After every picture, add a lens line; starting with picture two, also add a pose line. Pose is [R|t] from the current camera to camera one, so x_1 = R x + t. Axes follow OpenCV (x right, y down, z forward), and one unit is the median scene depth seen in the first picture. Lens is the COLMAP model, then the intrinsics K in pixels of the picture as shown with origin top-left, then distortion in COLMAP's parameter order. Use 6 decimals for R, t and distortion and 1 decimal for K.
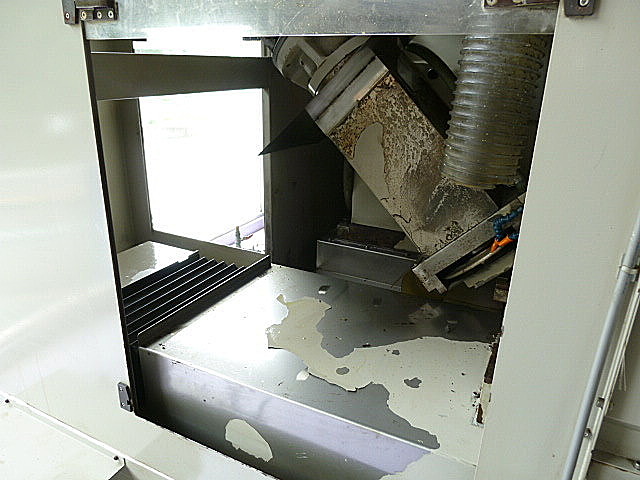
lens RADIAL K [[483.1, 0, 319.2], [0, 483.1, 240.3], [0, 0, 1]] dist [-0.023560, -0.003871]
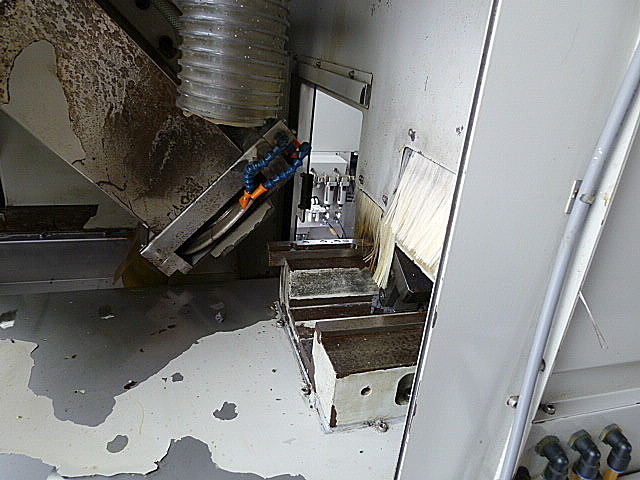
lens RADIAL K [[483.1, 0, 320.5], [0, 483.1, 241.8], [0, 0, 1]] dist [-0.023560, -0.003871]
pose [[0.728953, -0.237622, 0.642000, -0.075792], [0.173822, 0.971335, 0.162153, -0.028336], [-0.662128, -0.006609, 0.749362, 0.297130]]
